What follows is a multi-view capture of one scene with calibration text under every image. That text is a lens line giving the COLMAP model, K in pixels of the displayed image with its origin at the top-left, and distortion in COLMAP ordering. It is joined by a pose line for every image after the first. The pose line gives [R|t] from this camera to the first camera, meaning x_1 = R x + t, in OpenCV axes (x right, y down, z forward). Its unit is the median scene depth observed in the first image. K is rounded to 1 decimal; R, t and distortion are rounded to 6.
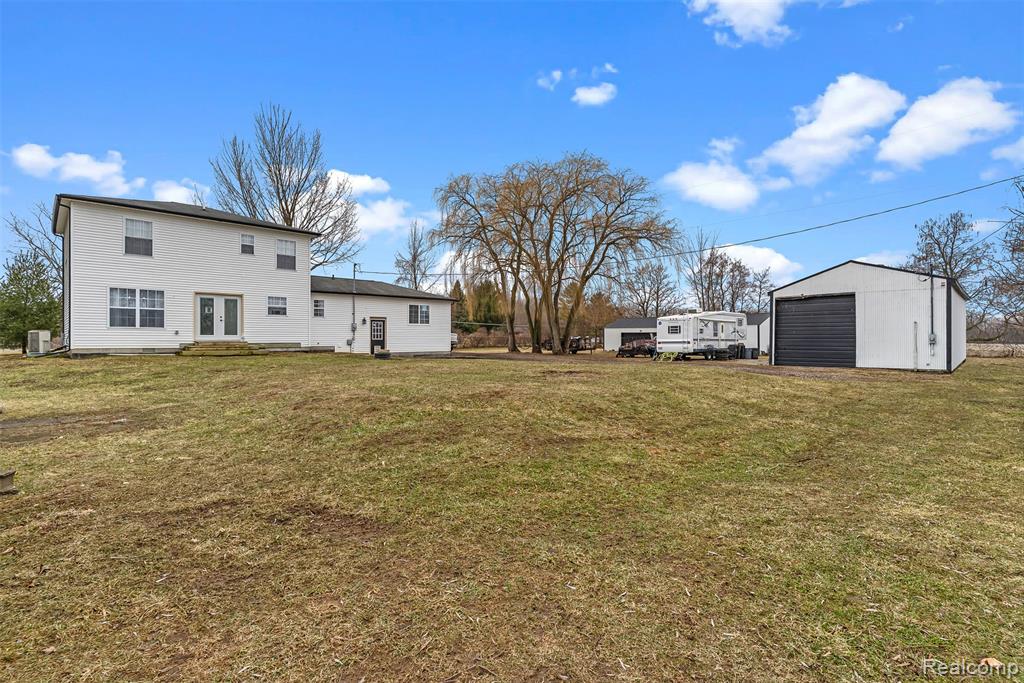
lens RADIAL K [[500.7, 0, 513.0], [0, 500.7, 339.4], [0, 0, 1]] dist [0.002542, 0.000258]
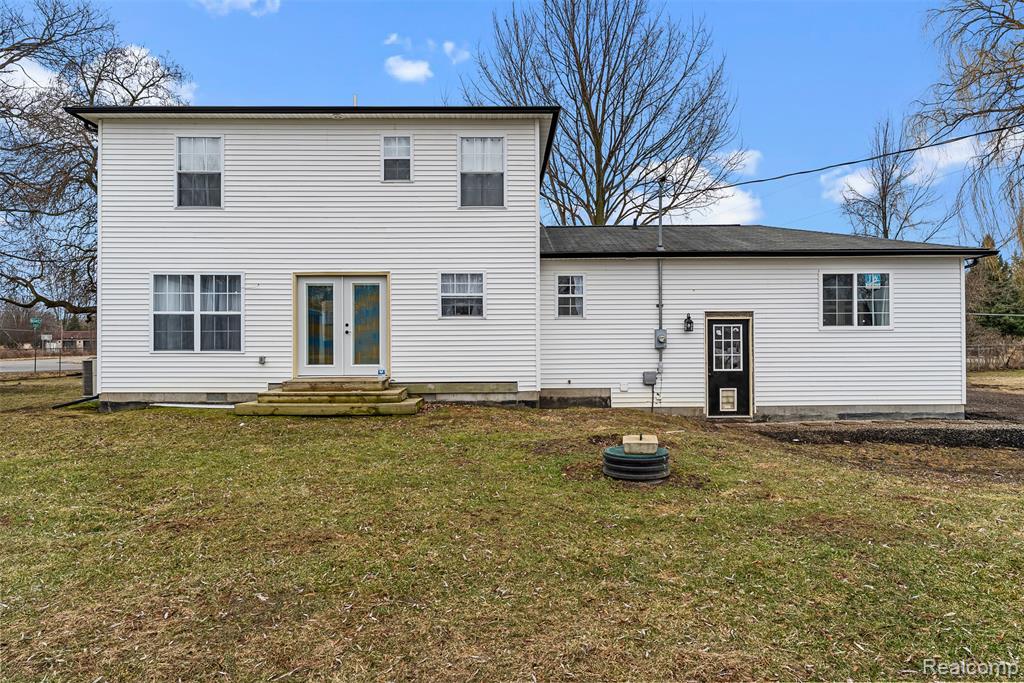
lens RADIAL K [[616.8, 0, 515.3], [0, 616.8, 334.2], [0, 0, 1]] dist [0.006863, 0.002617]
pose [[0.721845, -0.011133, -0.691965, -0.078478], [0.004196, 0.999923, -0.011710, -0.027441], [0.692042, 0.005549, 0.721836, 0.662769]]
